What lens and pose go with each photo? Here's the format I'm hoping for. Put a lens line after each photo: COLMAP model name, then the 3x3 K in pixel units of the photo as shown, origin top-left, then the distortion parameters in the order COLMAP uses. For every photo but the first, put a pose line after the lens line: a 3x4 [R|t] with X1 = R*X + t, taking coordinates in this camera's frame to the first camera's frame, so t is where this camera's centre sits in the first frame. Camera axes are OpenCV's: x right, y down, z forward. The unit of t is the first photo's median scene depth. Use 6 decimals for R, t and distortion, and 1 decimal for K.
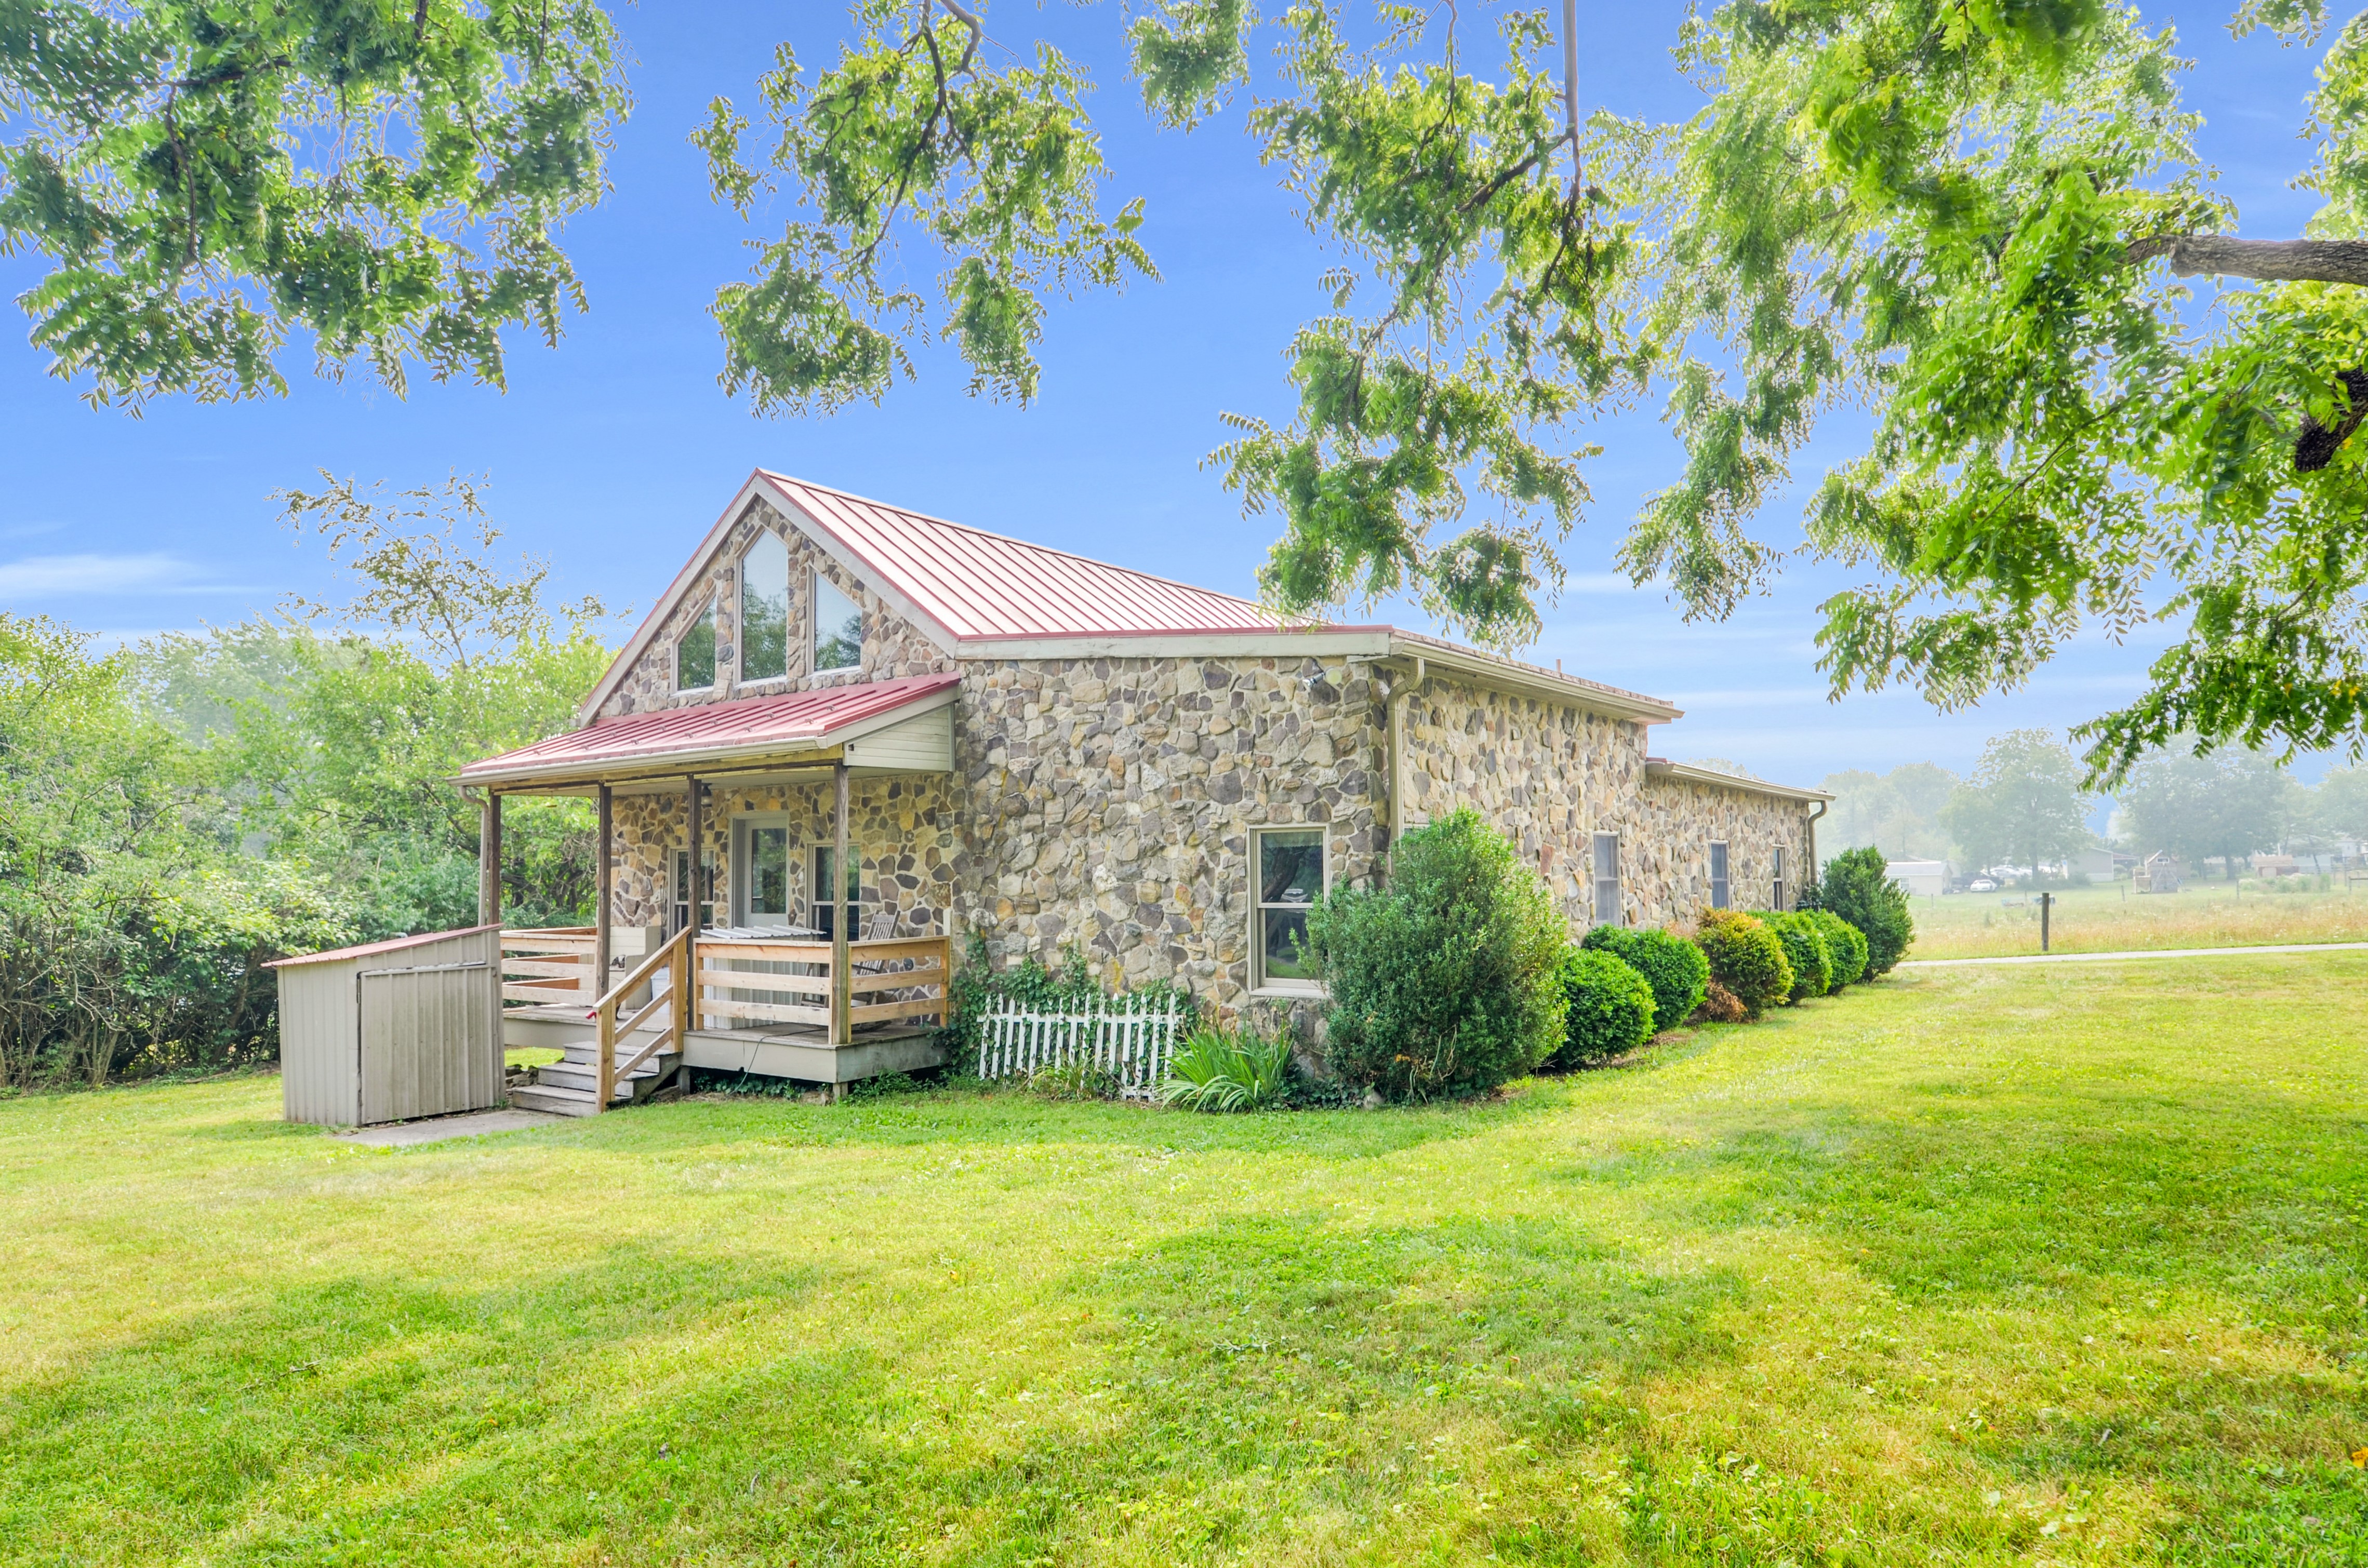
lens RADIAL K [[1465.0, 0, 1184.0], [0, 1465.0, 784.0], [0, 0, 1]] dist [0.017714, 0.000006]
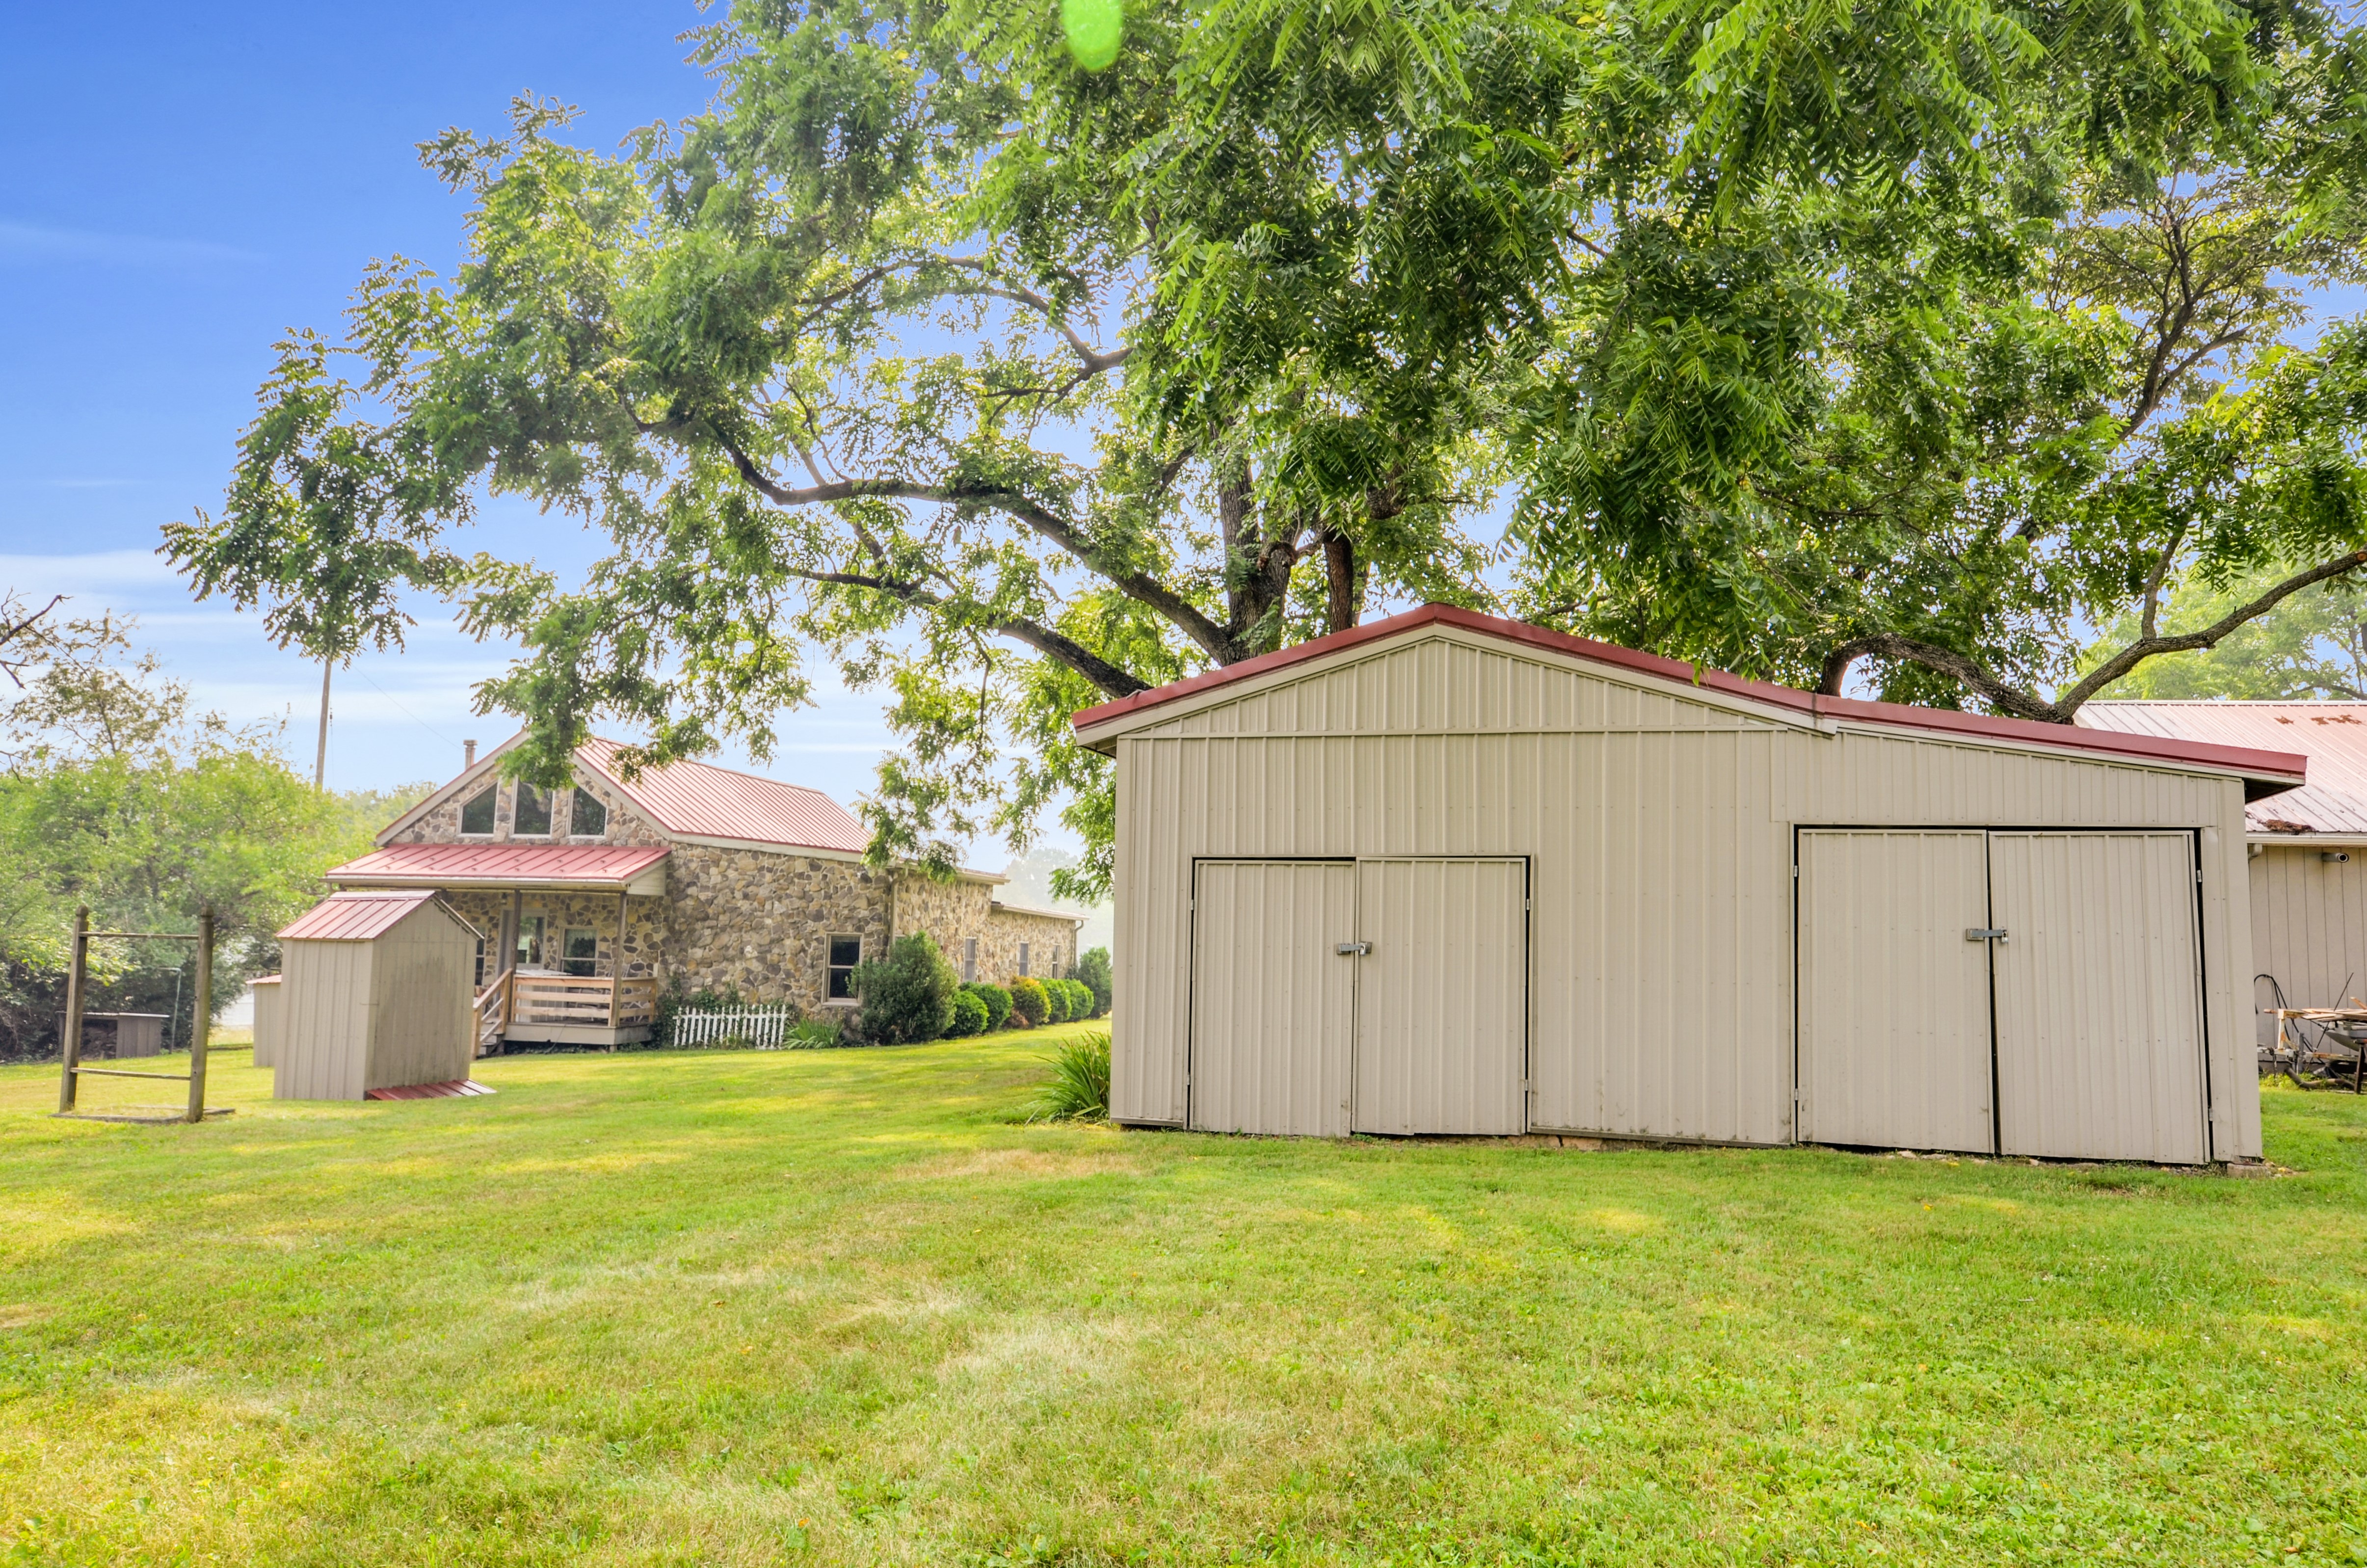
lens RADIAL K [[1604.6, 0, 1183.5], [0, 1604.6, 784.0], [0, 0, 1]] dist [0.005115, 0.000796]
pose [[0.910154, 0.078565, 0.406751, -0.449336], [-0.062574, 0.996659, -0.052489, -0.097589], [-0.409516, 0.022321, 0.912030, -1.420860]]
